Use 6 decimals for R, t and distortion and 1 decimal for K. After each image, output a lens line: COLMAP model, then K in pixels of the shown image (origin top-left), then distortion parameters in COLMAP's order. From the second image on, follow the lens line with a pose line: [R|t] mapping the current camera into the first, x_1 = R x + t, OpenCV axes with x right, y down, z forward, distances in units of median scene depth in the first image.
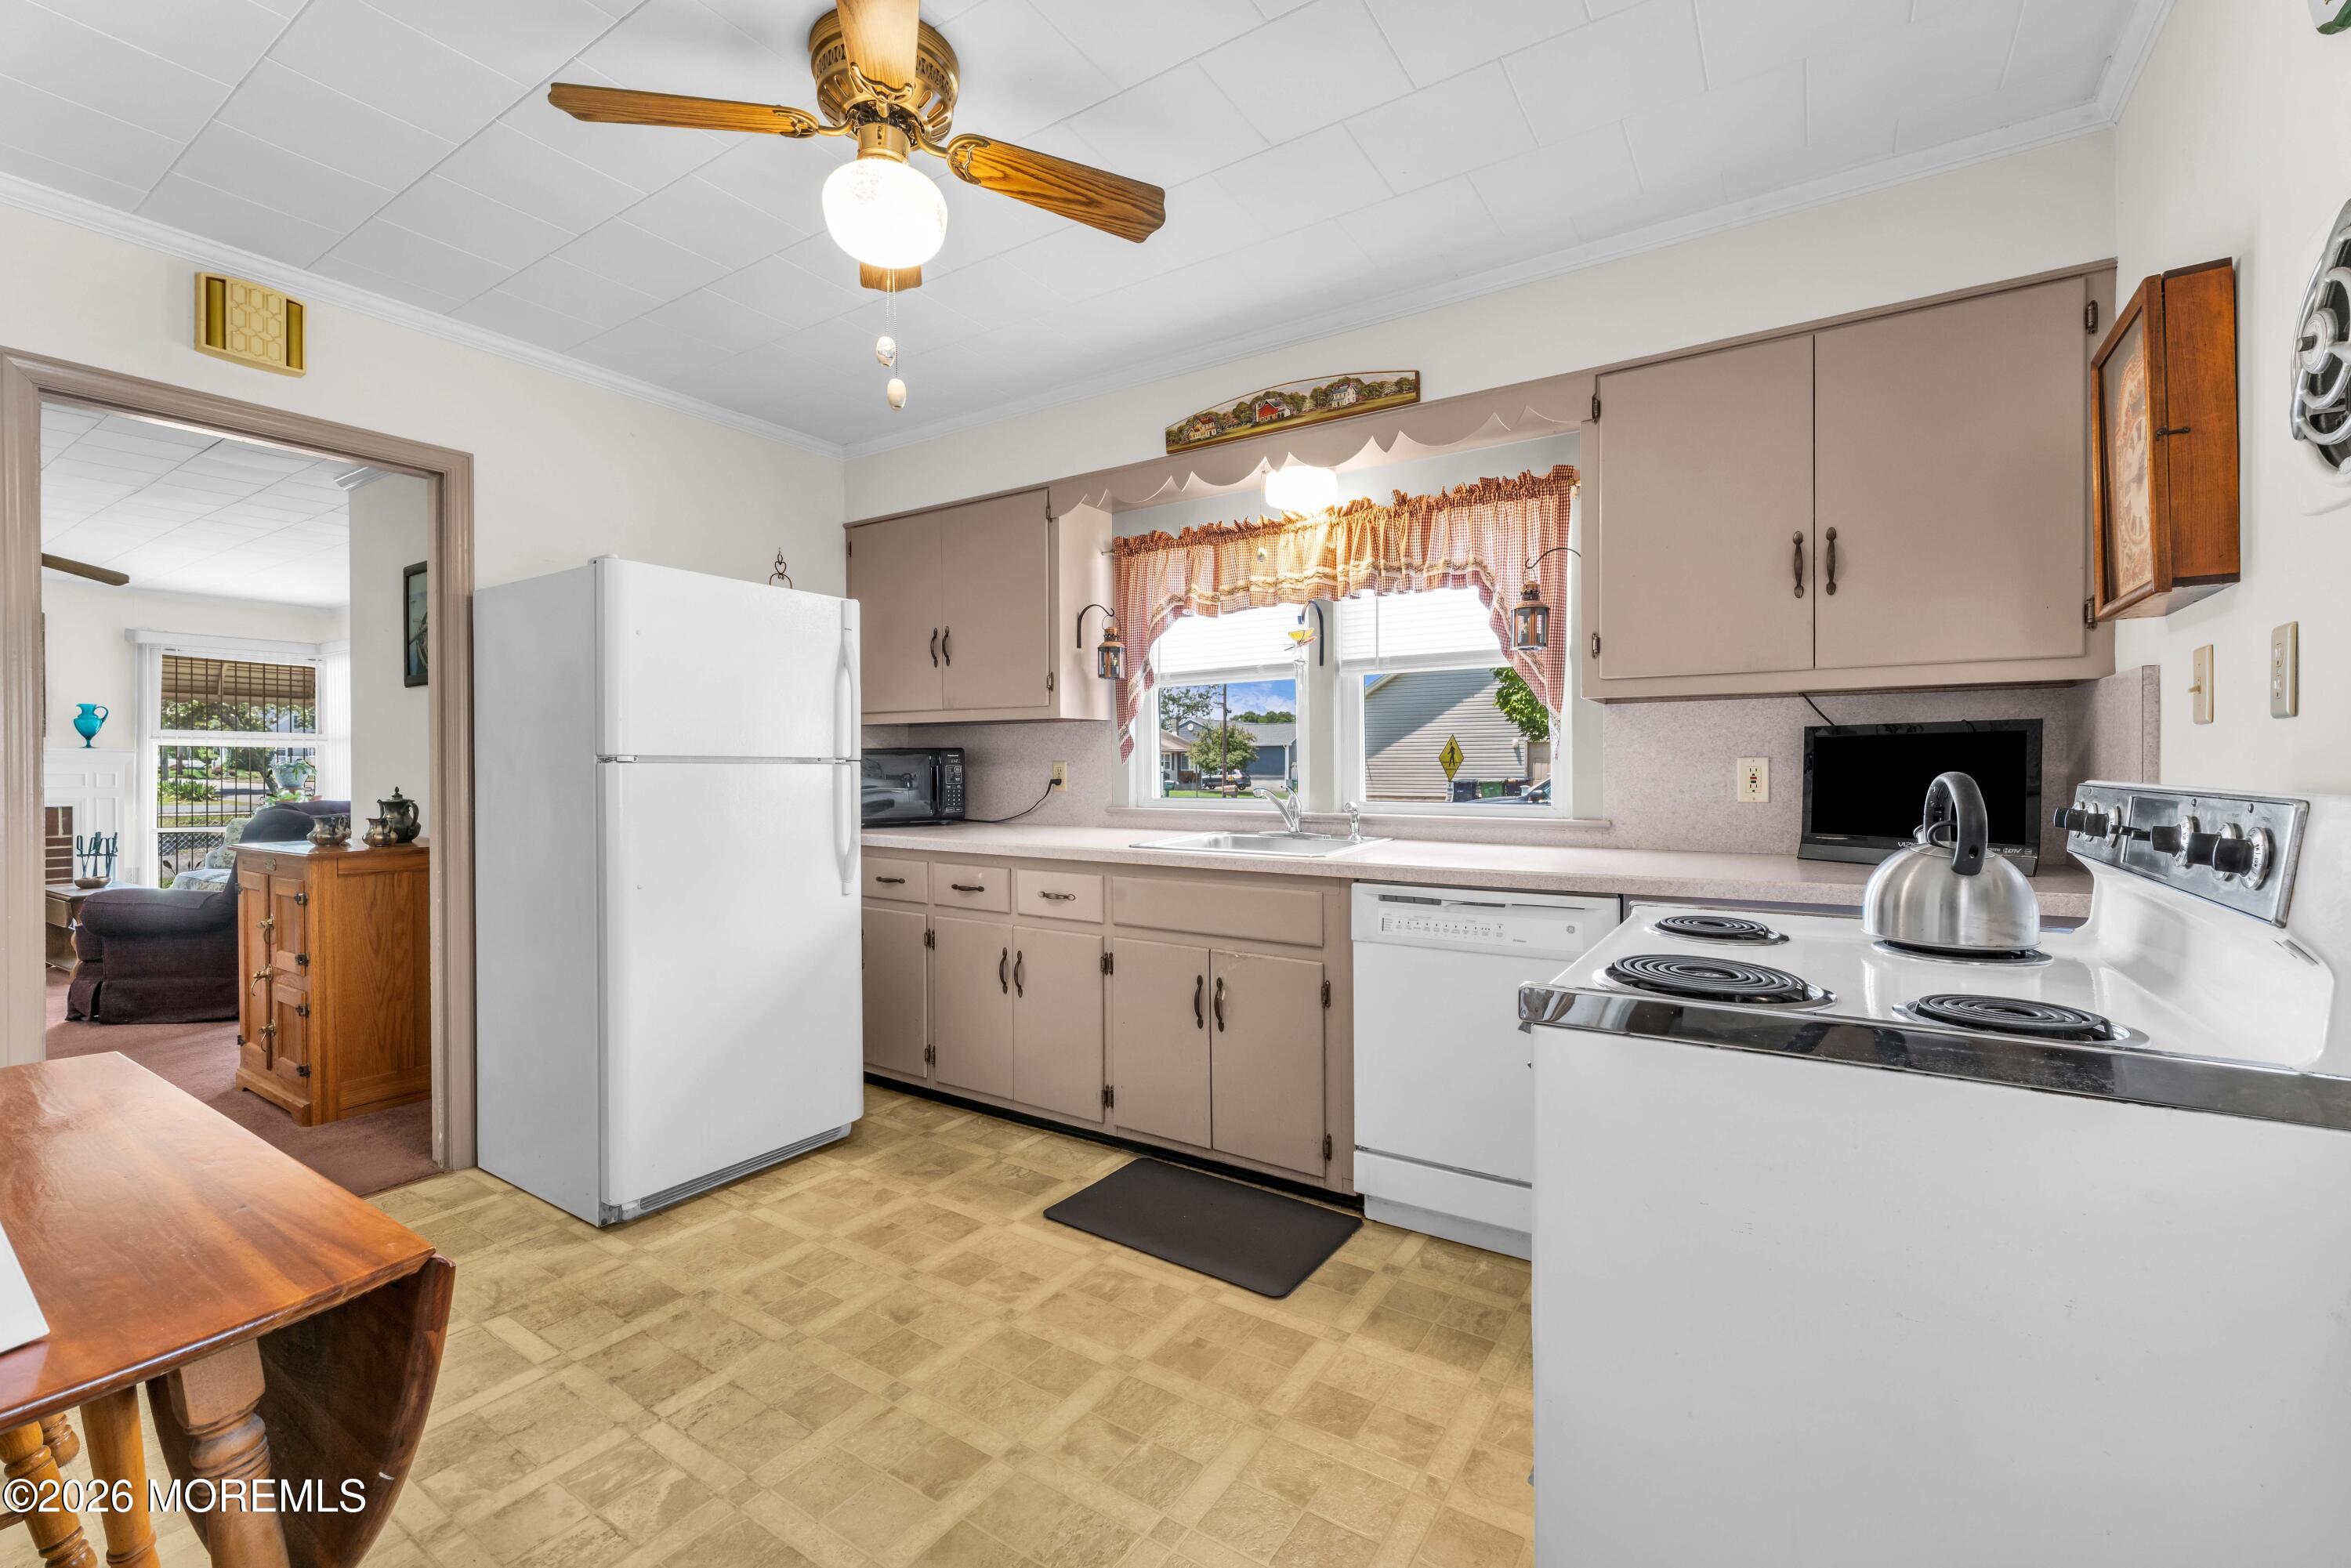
lens RADIAL K [[973.2, 0, 1174.1], [0, 973.2, 777.0], [0, 0, 1]] dist [-0.001040, -0.001566]
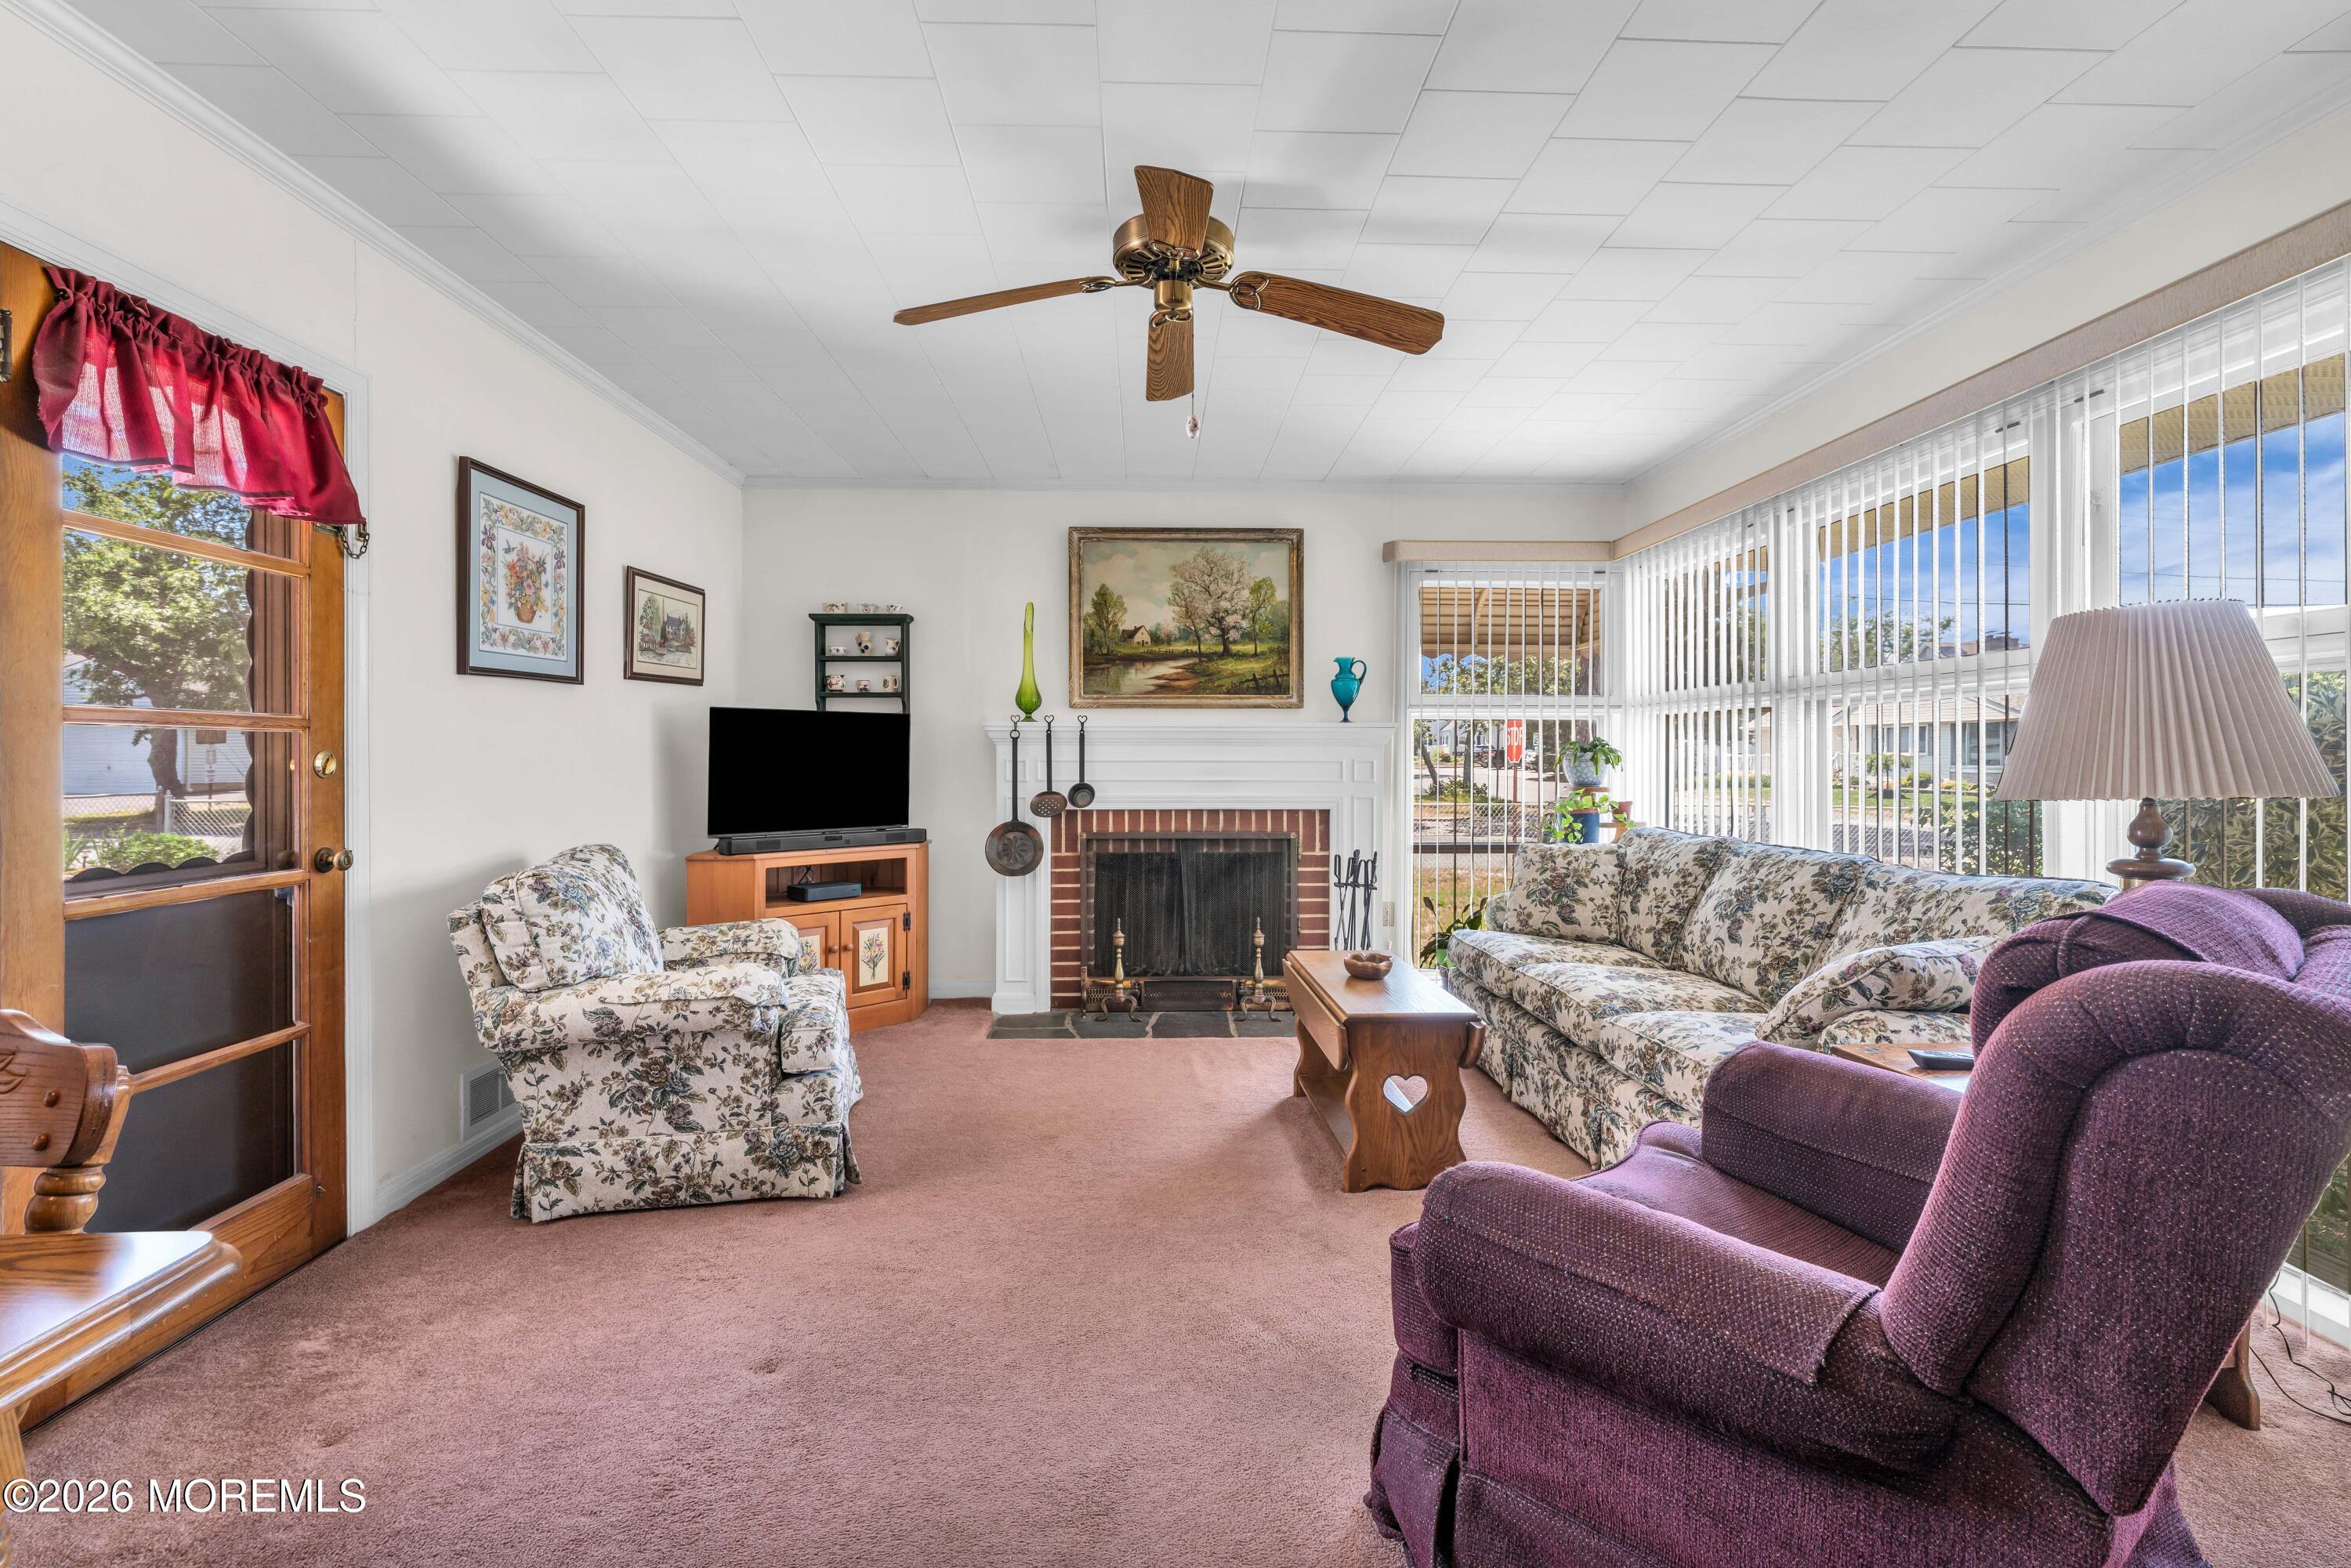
lens RADIAL K [[1053.8, 0, 1193.5], [0, 1053.8, 757.0], [0, 0, 1]] dist [-0.004664, 0.000573]
pose [[0.571472, 0.001447, -0.820621, -1.355563], [-0.006697, 0.999973, -0.002901, -0.007775], [0.820594, 0.007154, 0.571466, 1.157359]]
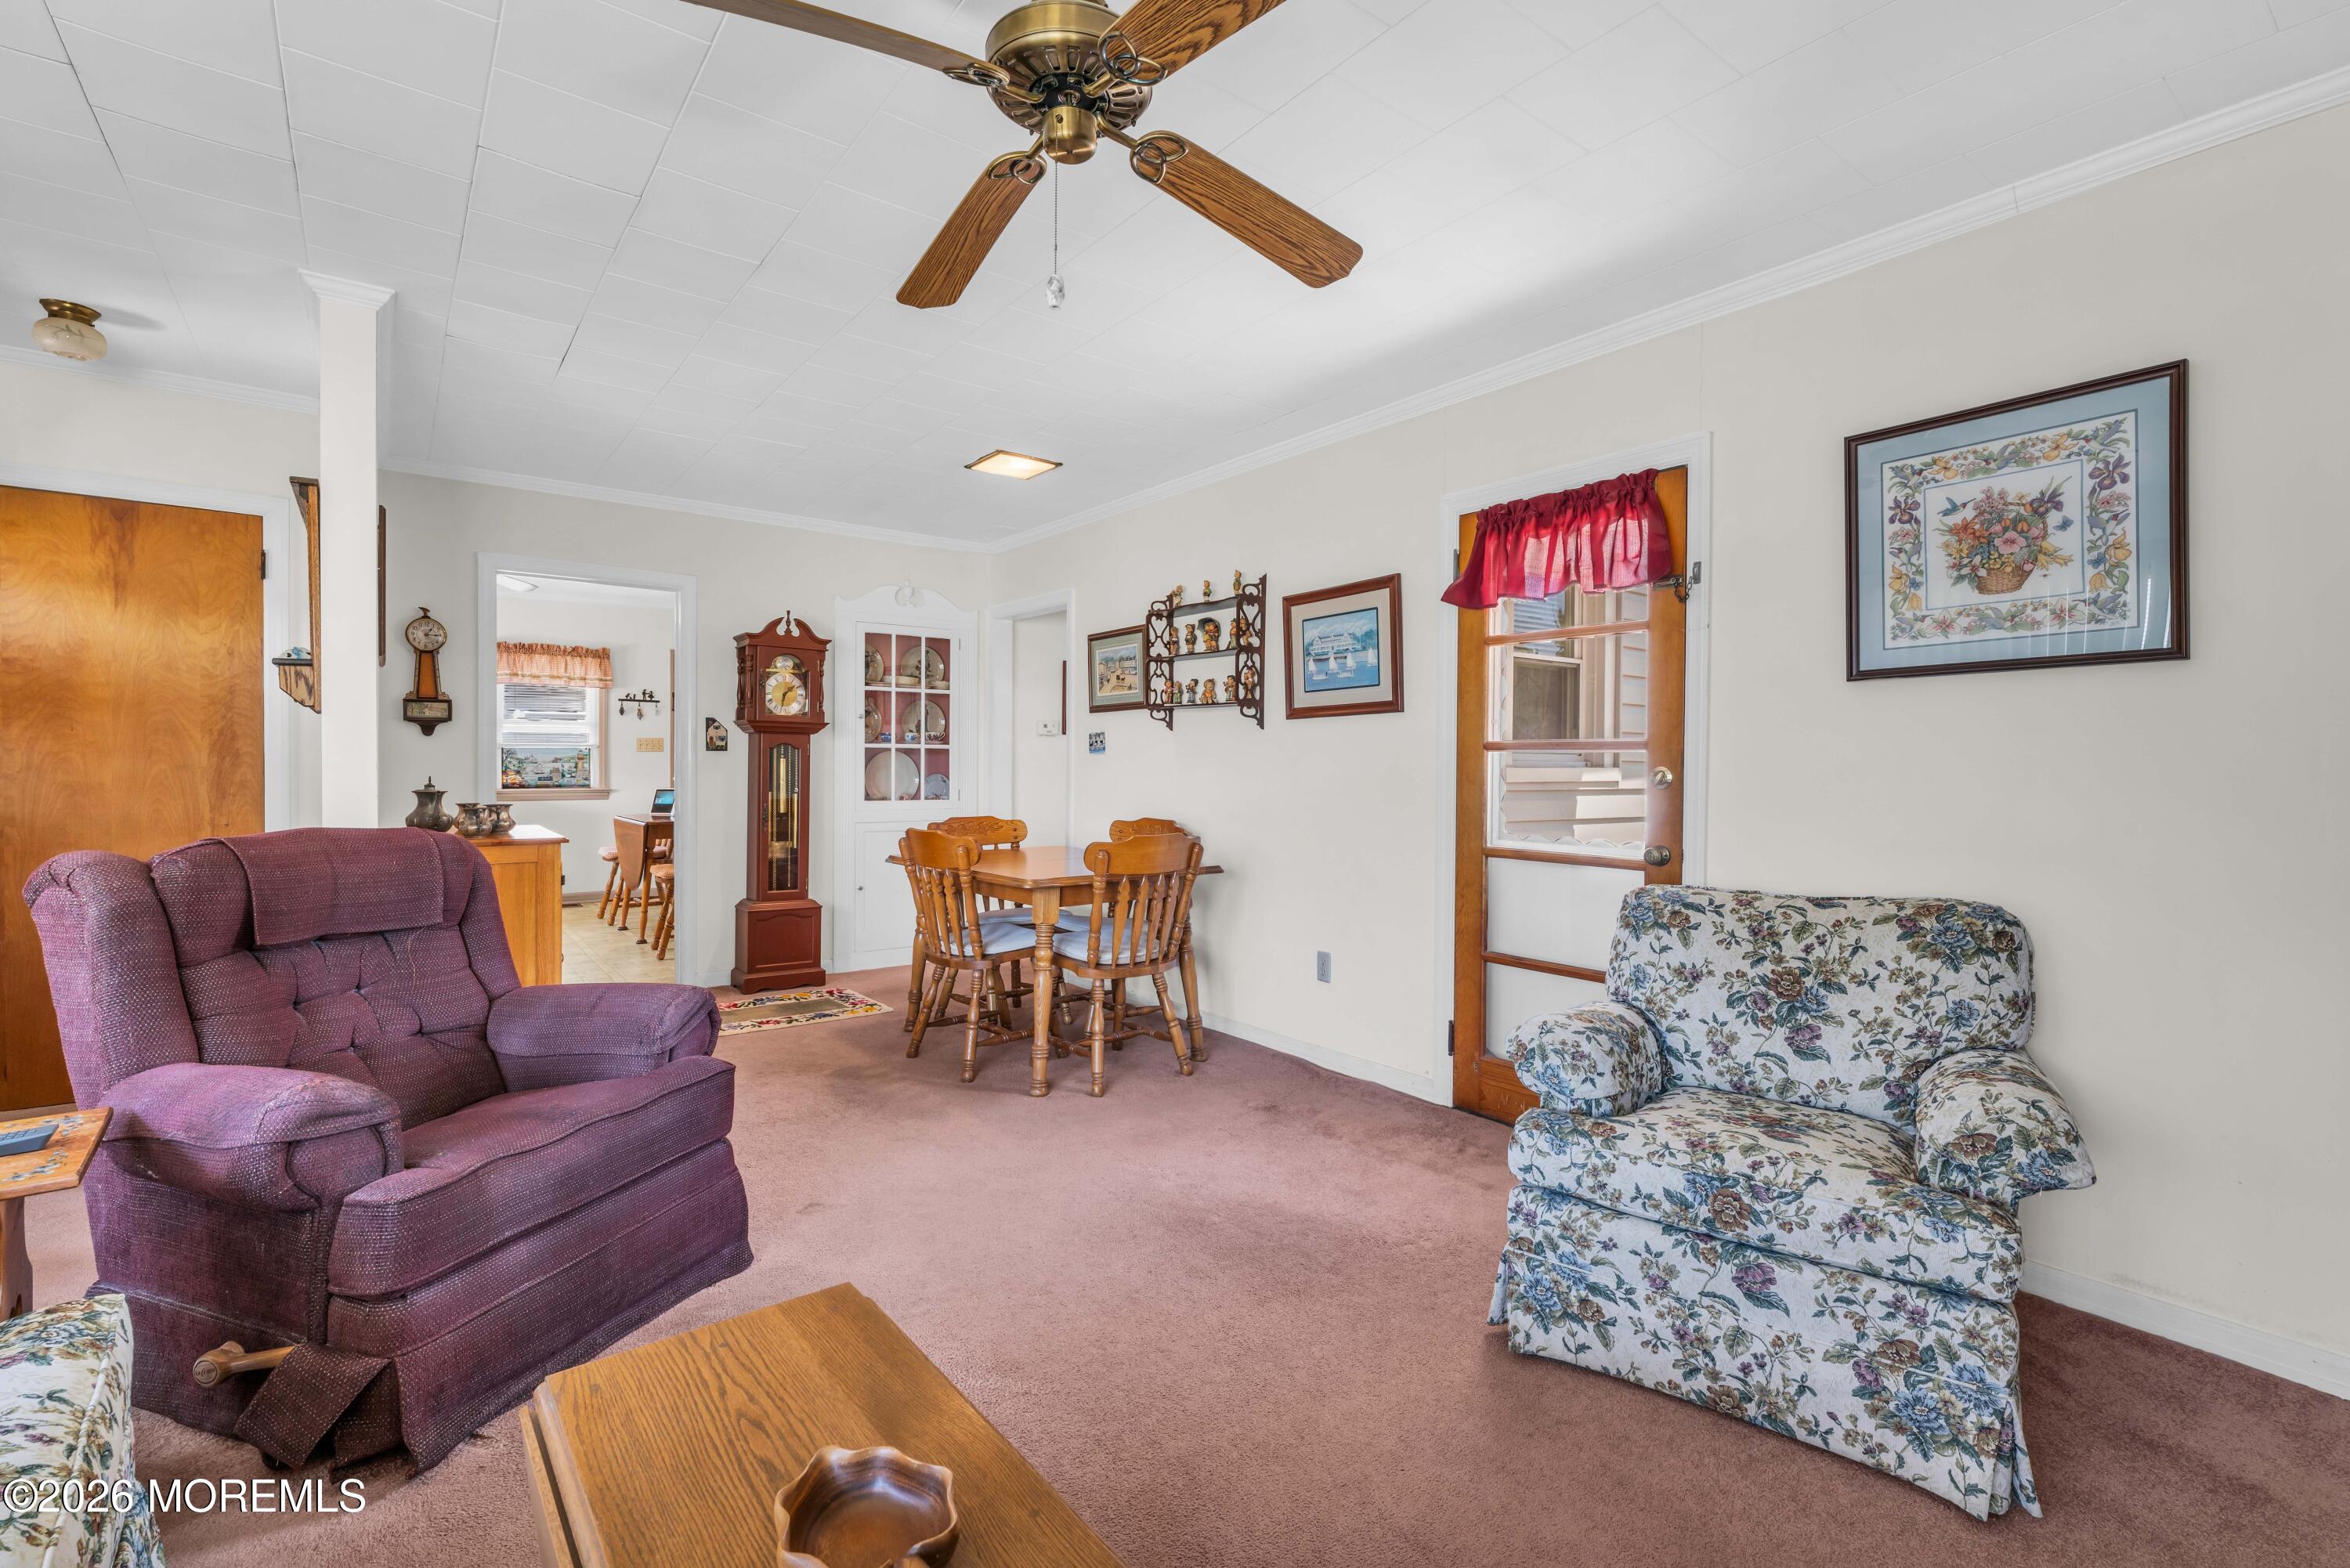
lens RADIAL K [[1053.3, 0, 1162.1], [0, 1053.3, 773.0], [0, 0, 1]] dist [-0.004664, 0.000573]
pose [[-0.937141, -0.011577, 0.348759, -2.367988], [-0.006299, 0.999848, 0.016265, -0.019423], [-0.348894, 0.013046, -0.937071, 2.219036]]
